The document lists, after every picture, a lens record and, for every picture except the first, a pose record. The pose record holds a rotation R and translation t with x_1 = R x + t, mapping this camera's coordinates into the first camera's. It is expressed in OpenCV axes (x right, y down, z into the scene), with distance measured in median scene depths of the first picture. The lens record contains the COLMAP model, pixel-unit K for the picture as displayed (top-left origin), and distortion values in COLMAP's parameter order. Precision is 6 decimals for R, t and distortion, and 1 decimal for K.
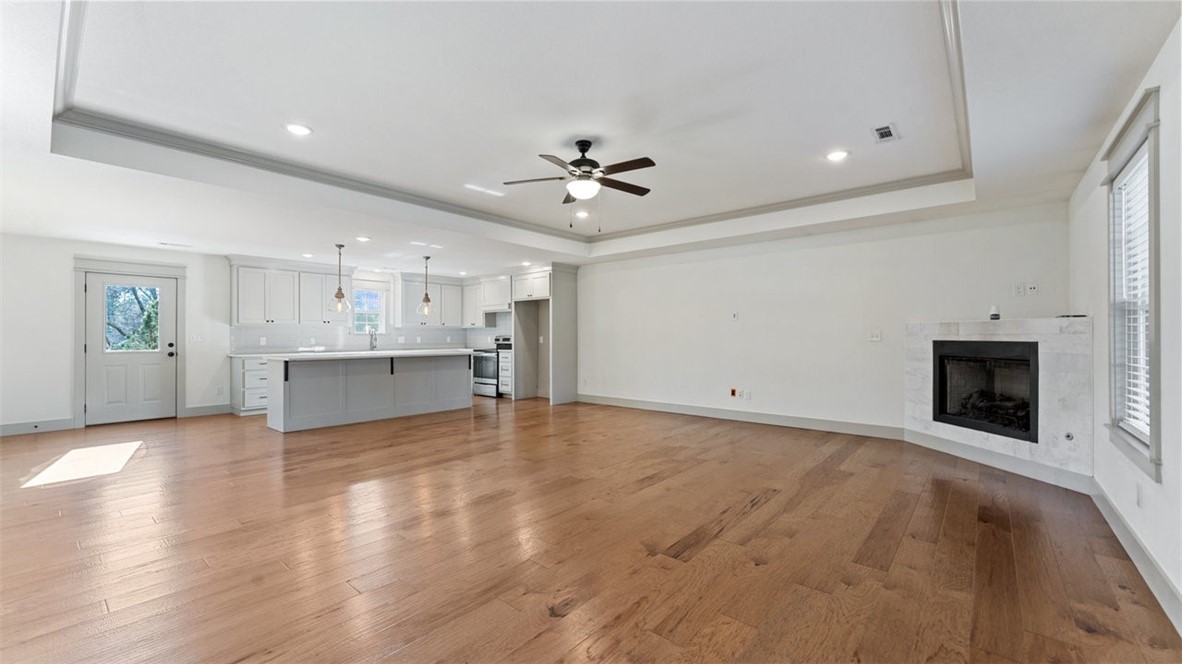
lens RADIAL K [[468.8, 0, 588.6], [0, 468.8, 334.3], [0, 0, 1]] dist [0.000436, 0.000060]
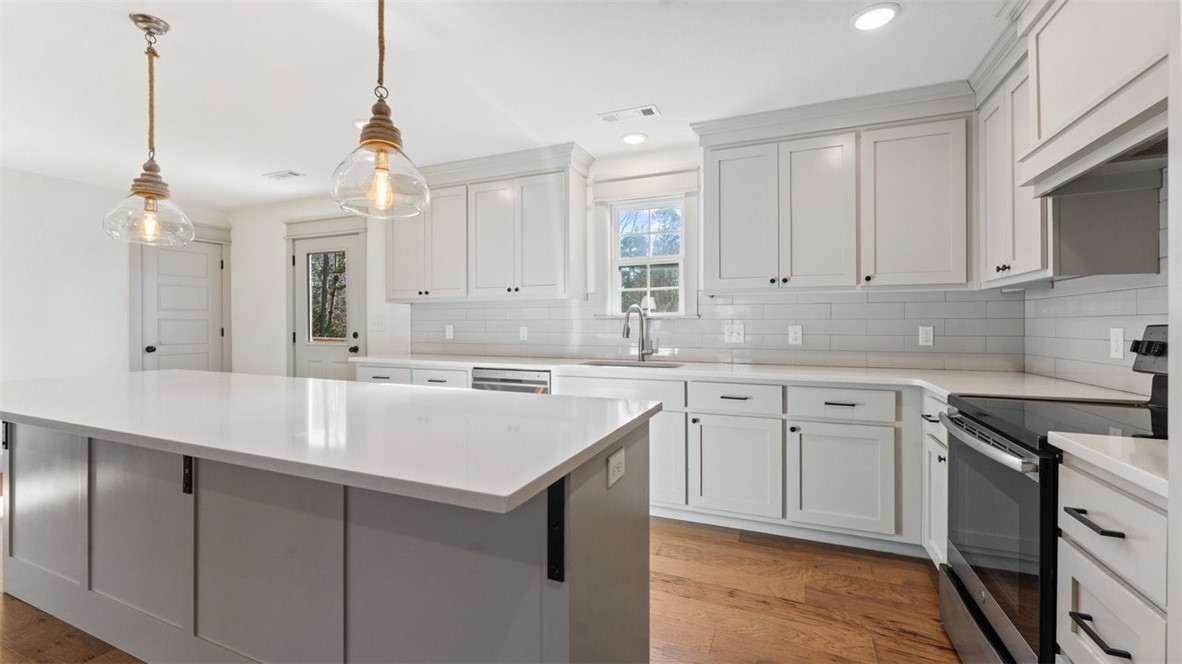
lens RADIAL K [[482.3, 0, 588.5], [0, 482.3, 326.9], [0, 0, 1]] dist [-0.003773, -0.000058]
pose [[0.303730, 0.010740, -0.952697, -0.139528], [0.001885, 0.999928, 0.011873, 0.003359], [0.952756, -0.005401, 0.303688, 1.090668]]
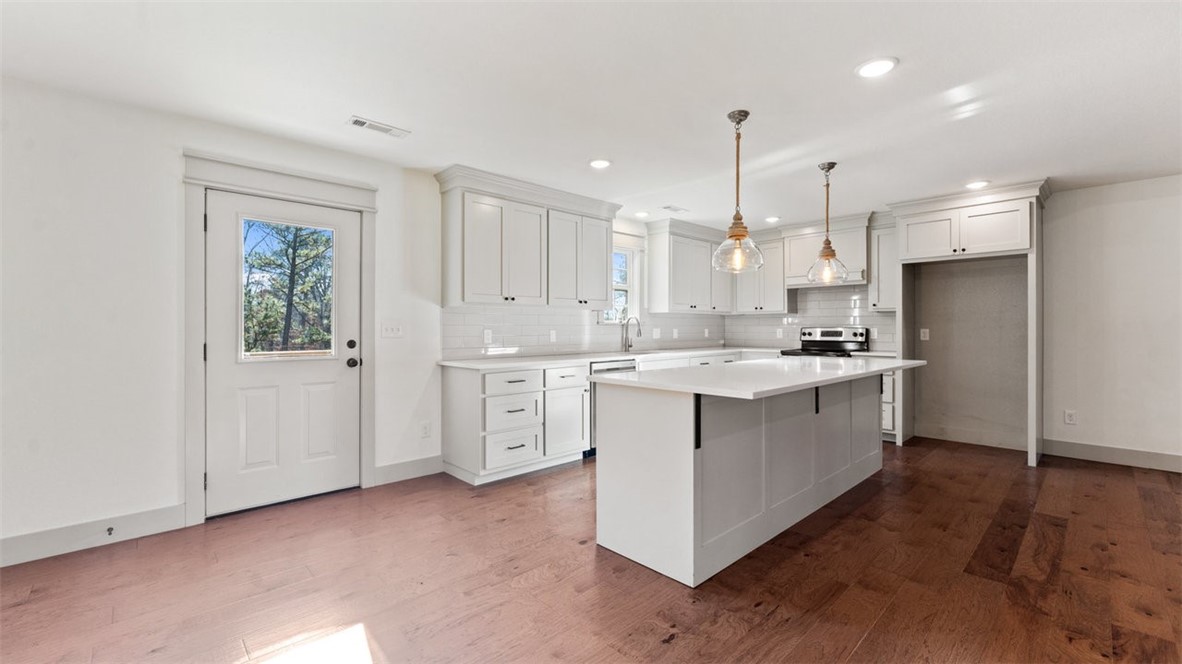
lens RADIAL K [[482.3, 0, 588.5], [0, 482.3, 326.9], [0, 0, 1]] dist [-0.003773, -0.000058]
pose [[0.993693, 0.002274, -0.112112, -0.572126], [-0.001885, 0.999992, 0.003573, 0.001858], [0.112120, -0.003339, 0.993689, 0.507552]]
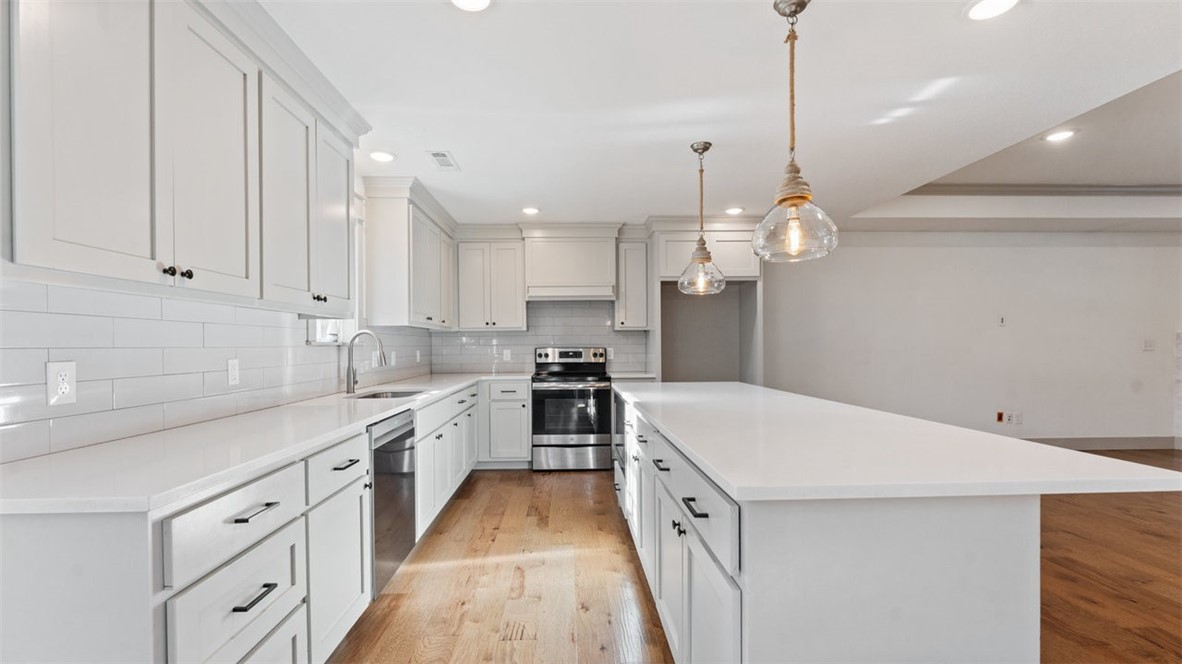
lens RADIAL K [[496.5, 0, 578.4], [0, 496.5, 348.6], [0, 0, 1]] dist [-0.006351, -0.000068]
pose [[0.747258, -0.006816, 0.664499, -0.745444], [0.001997, 0.999966, 0.008011, 0.000659], [-0.664531, -0.004659, 0.747246, 0.810137]]
